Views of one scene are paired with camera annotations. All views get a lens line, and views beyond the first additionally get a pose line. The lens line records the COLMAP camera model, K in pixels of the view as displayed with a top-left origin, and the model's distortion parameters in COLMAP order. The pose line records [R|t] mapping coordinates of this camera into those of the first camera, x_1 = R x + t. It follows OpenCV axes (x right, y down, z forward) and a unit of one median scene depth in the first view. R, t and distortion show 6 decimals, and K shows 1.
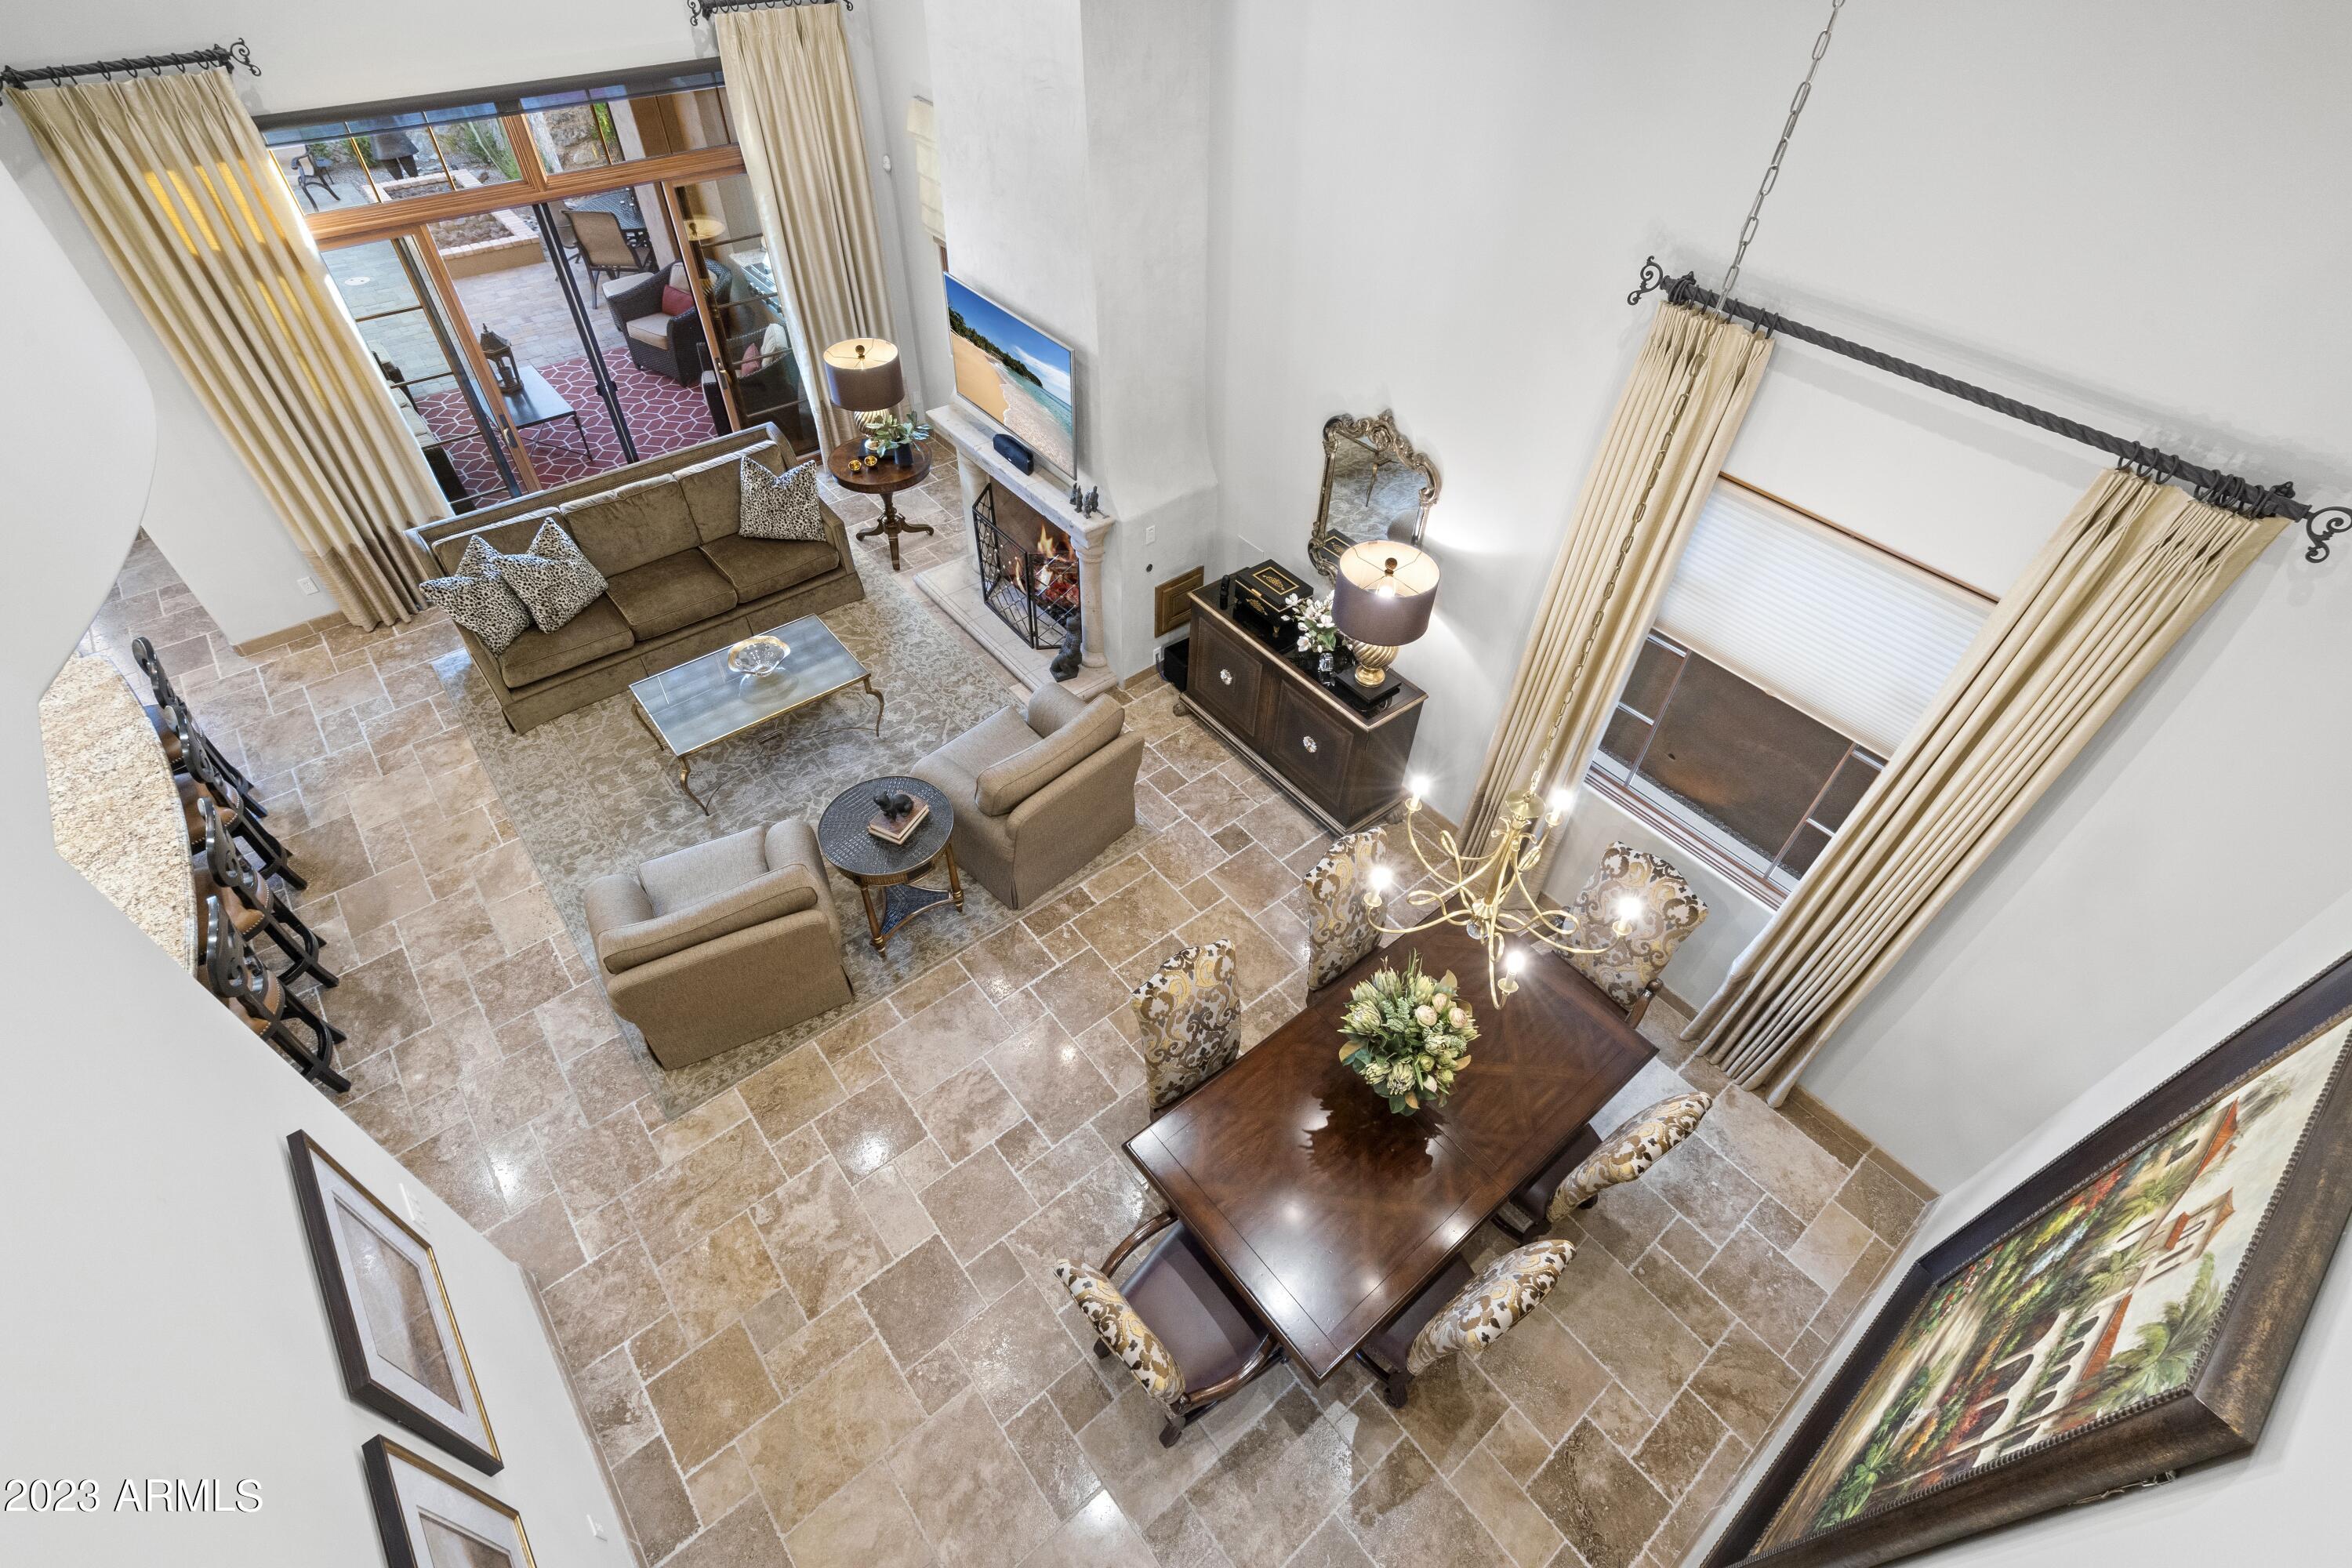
lens RADIAL K [[1070.2, 0, 1165.9], [0, 1070.2, 779.6], [0, 0, 1]] dist [-0.000749, 0.000769]
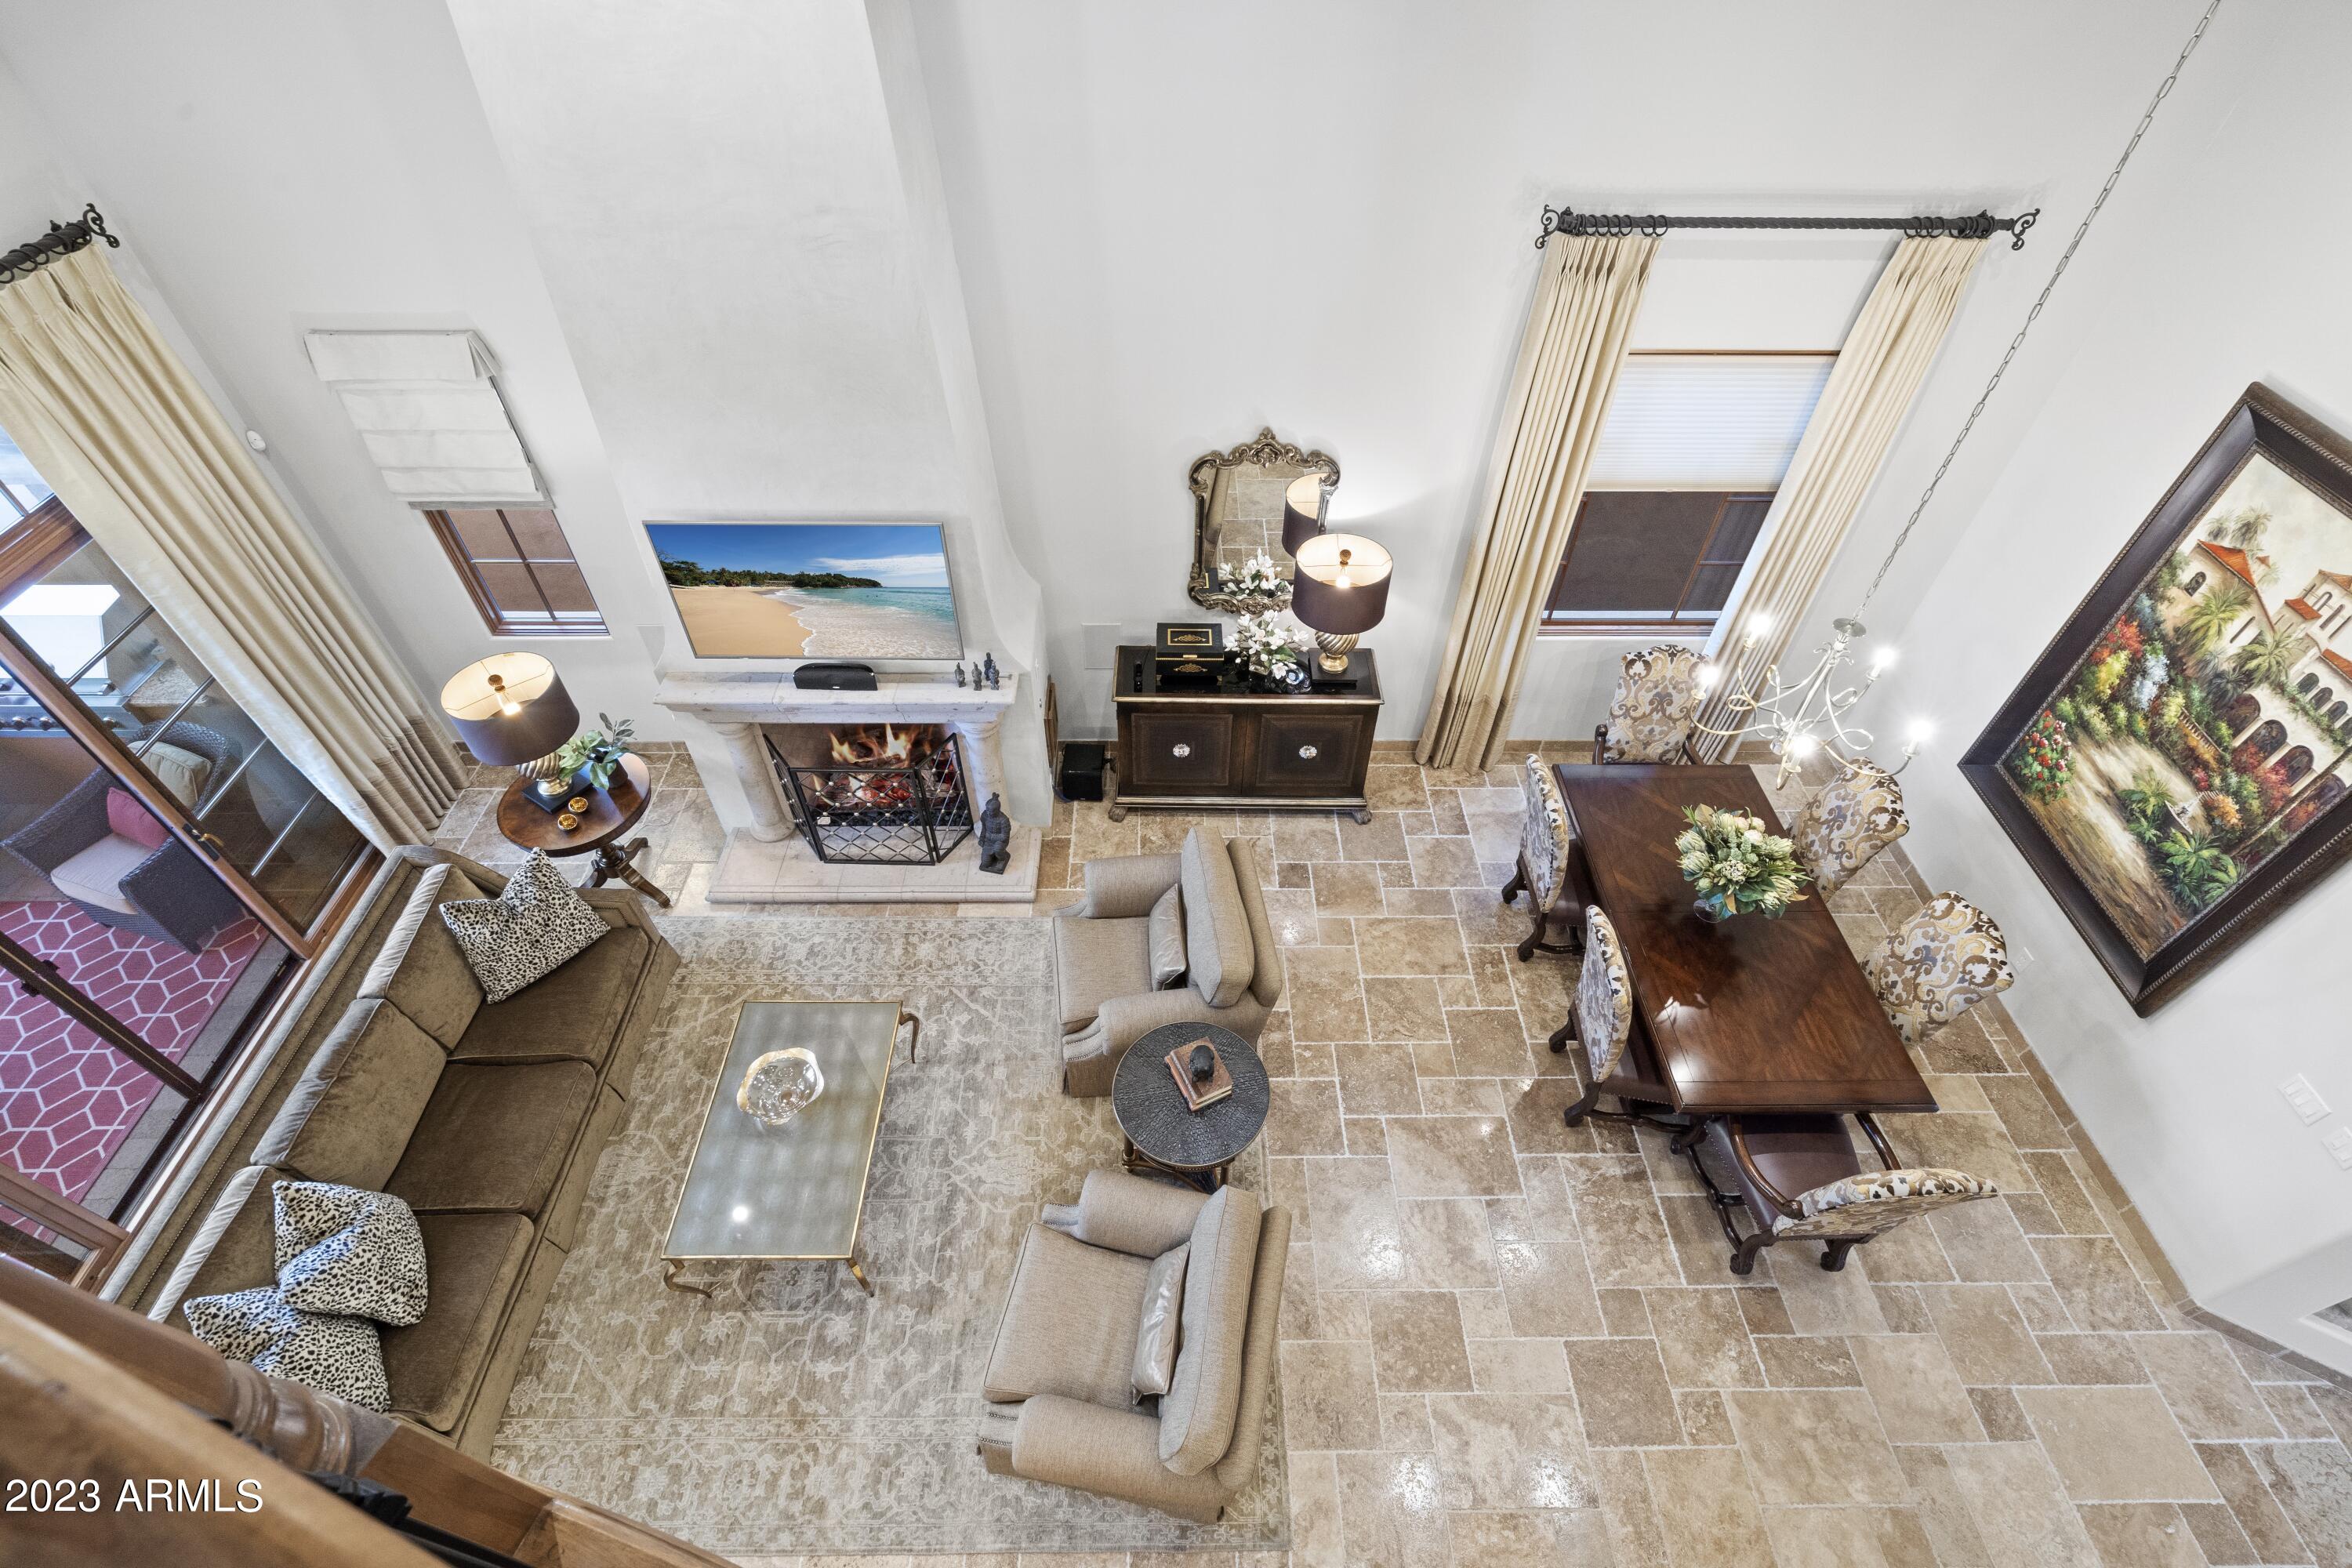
lens RADIAL K [[1070.2, 0, 1180.5], [0, 1070.2, 783.4], [0, 0, 1]] dist [-0.000749, 0.000769]
pose [[0.622144, -0.577063, 0.529089, -0.533090], [0.564138, 0.799023, 0.208114, -0.310070], [-0.542849, 0.169002, 0.822650, 0.248127]]
